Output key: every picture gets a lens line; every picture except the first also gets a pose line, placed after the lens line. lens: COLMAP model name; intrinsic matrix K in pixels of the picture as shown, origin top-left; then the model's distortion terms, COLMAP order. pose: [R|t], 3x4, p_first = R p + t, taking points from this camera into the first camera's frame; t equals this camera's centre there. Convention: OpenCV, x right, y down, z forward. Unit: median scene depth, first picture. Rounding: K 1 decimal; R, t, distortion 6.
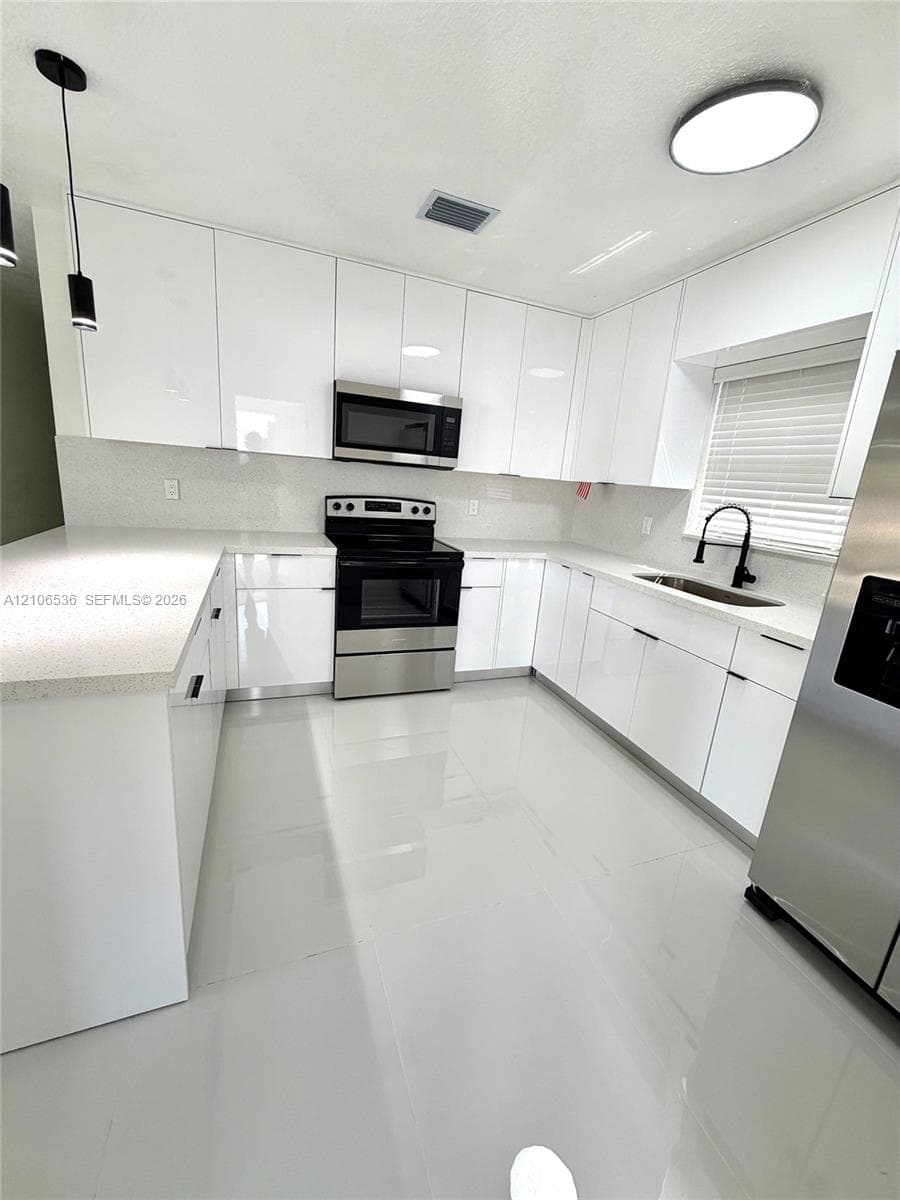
lens RADIAL K [[479.1, 0, 450.0], [0, 479.1, 600.0], [0, 0, 1]] dist [0.000189, 0.000006]
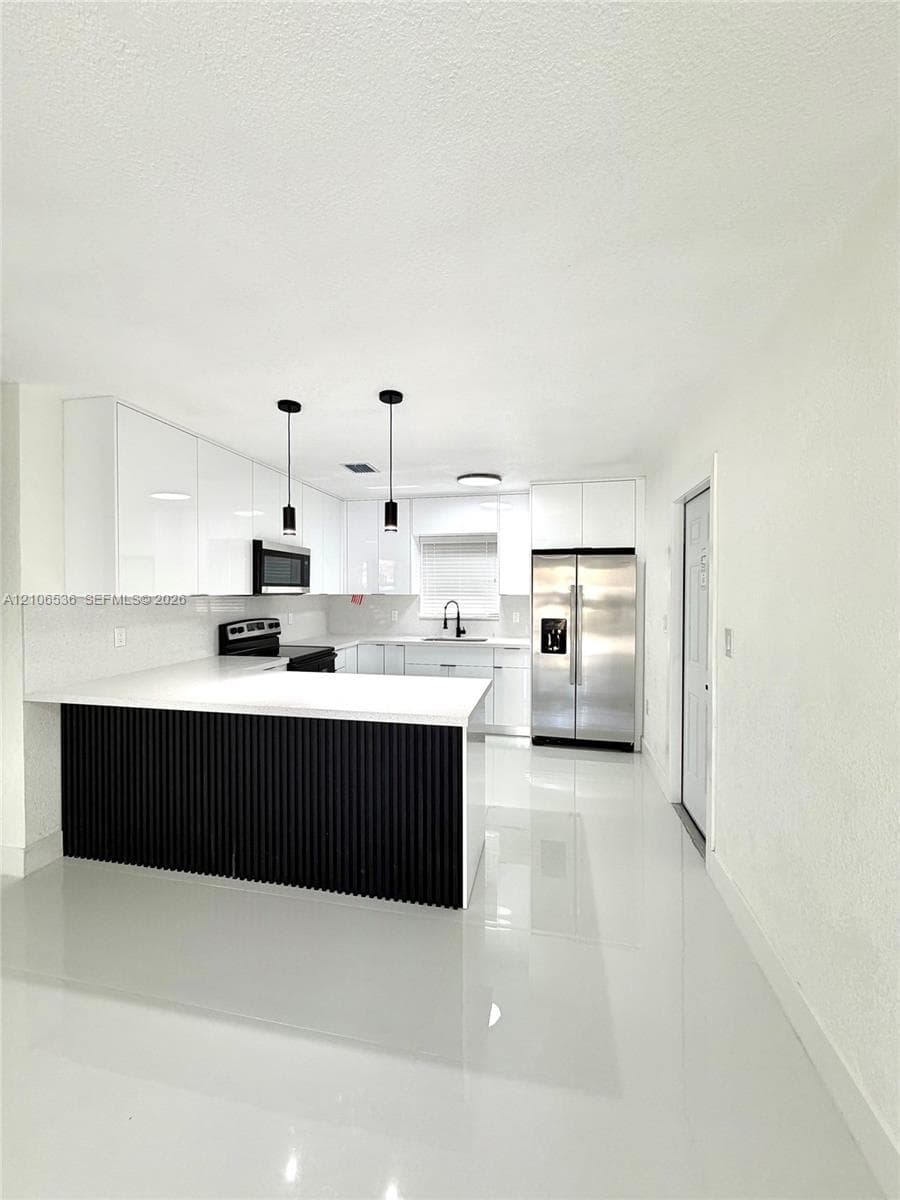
lens RADIAL K [[479.1, 0, 450.0], [0, 479.1, 600.0], [0, 0, 1]] dist [0.000189, 0.000006]
pose [[0.537442, -0.092575, 0.838204, -1.044335], [0.251629, 0.966281, -0.054620, -0.069904], [-0.804884, 0.240272, 0.542614, -0.150601]]
